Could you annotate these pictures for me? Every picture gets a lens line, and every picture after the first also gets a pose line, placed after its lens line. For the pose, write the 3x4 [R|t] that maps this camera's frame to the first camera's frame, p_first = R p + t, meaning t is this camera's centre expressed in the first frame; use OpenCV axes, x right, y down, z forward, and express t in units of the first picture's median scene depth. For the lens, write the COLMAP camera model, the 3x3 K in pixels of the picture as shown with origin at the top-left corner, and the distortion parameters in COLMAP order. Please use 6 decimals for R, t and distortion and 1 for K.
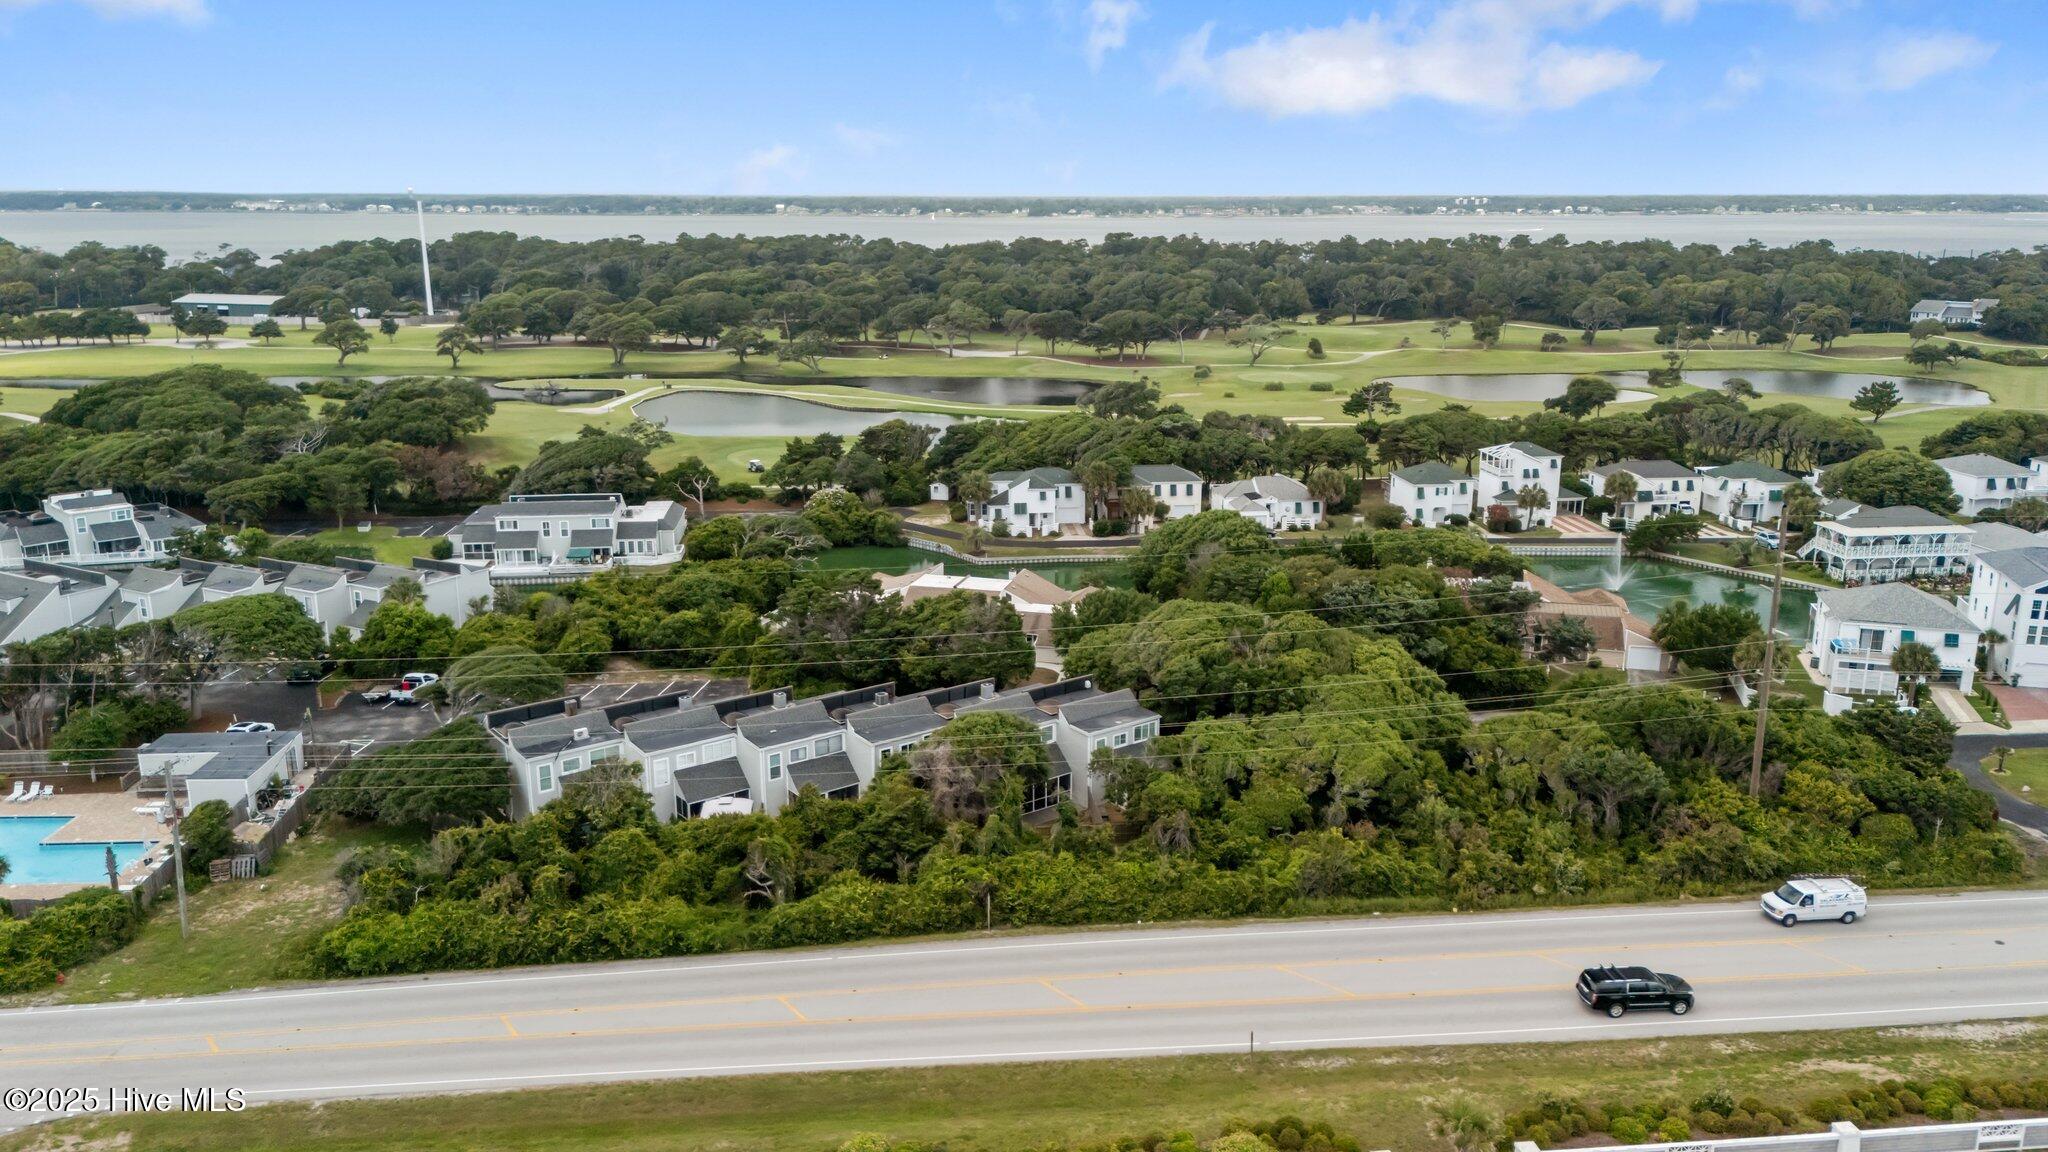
lens RADIAL K [[1500.0, 0, 1019.3], [0, 1500.0, 563.8], [0, 0, 1]] dist [0.065506, -0.043513]
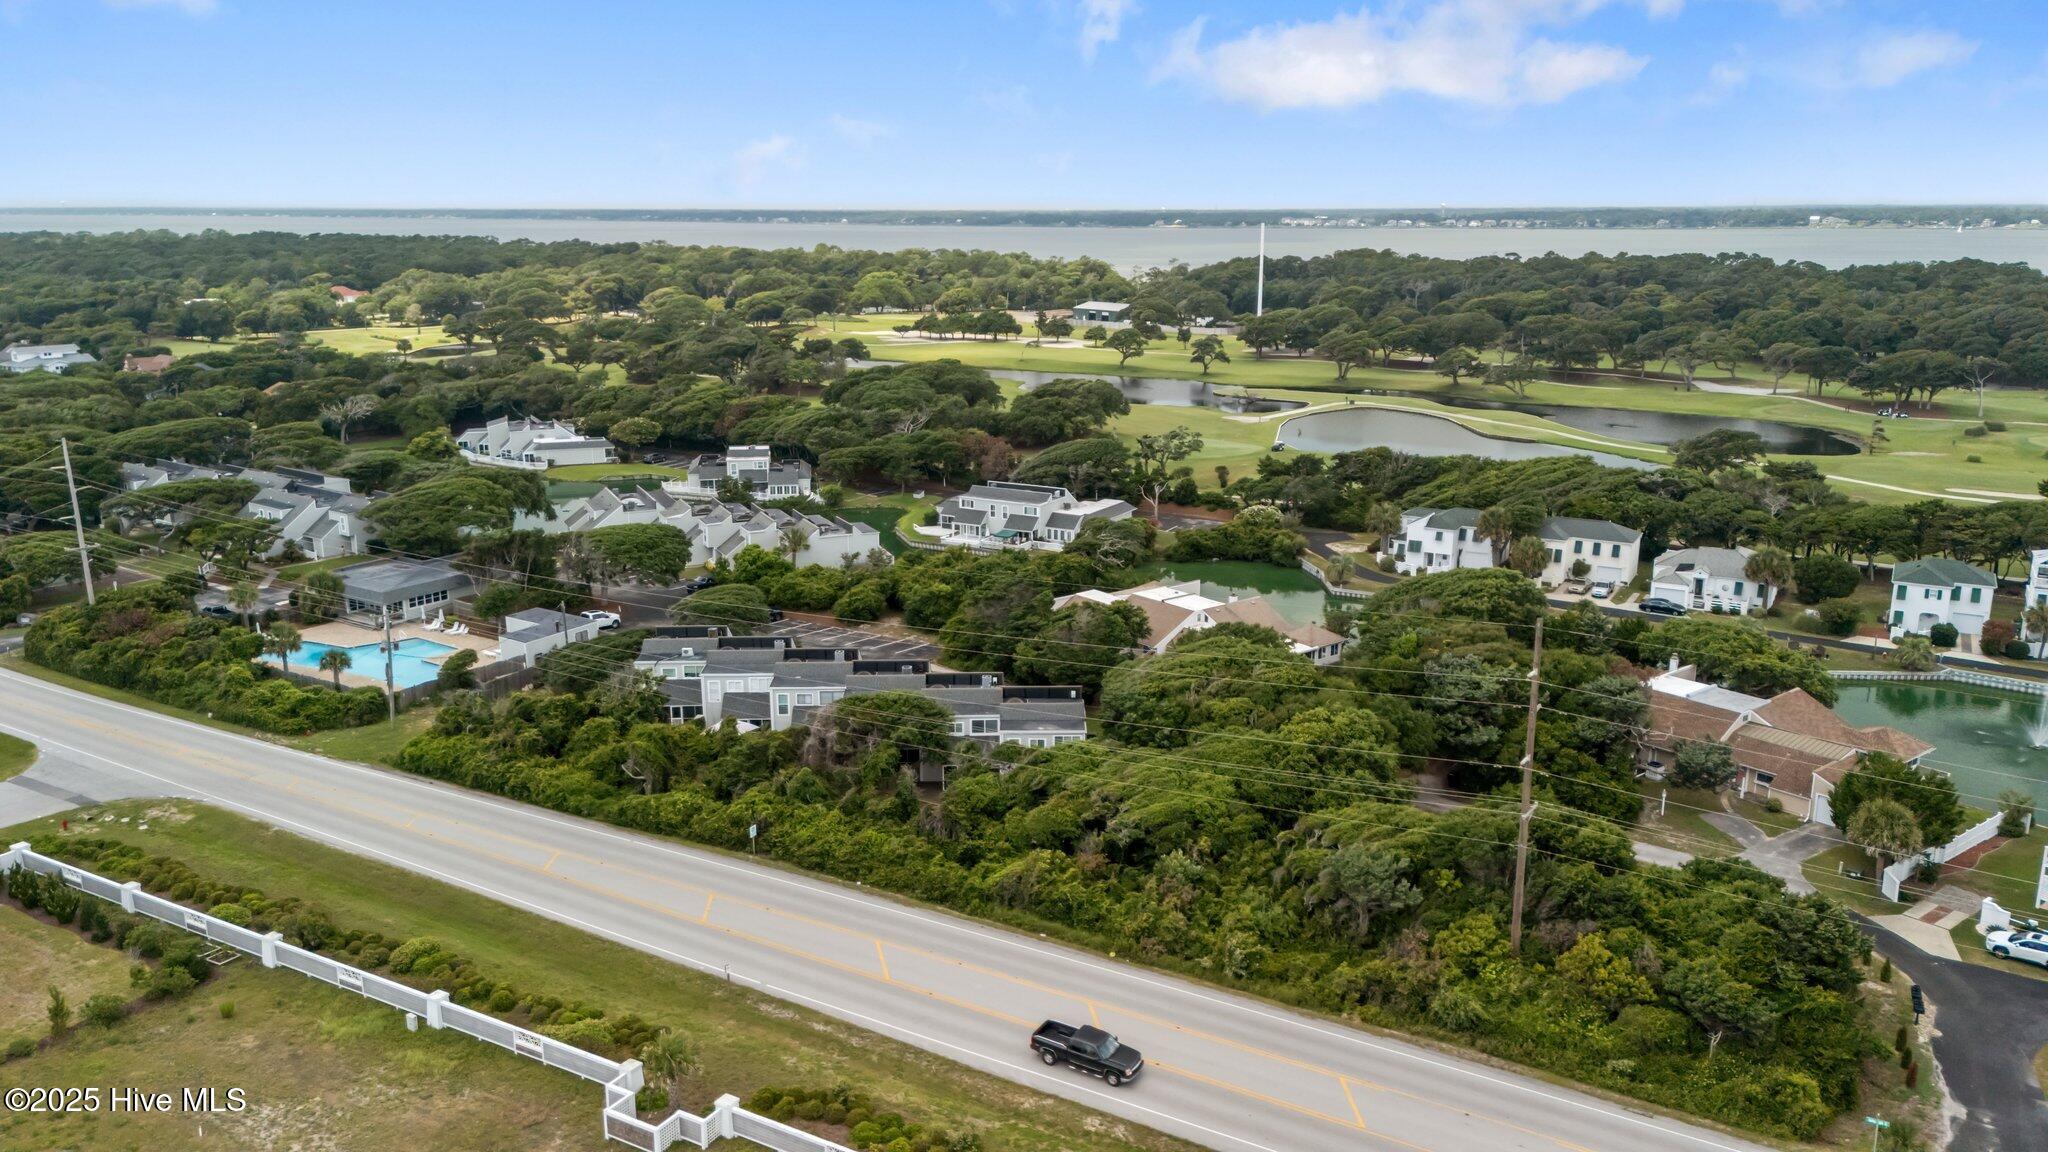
lens RADIAL K [[1500.0, 0, 1020.2], [0, 1500.0, 586.8], [0, 0, 1]] dist [0.065506, -0.043513]
pose [[0.801786, 0.143288, -0.580179, 0.385139], [-0.139738, 0.988869, 0.051111, -0.026846], [0.581044, 0.040093, 0.812884, 0.071320]]
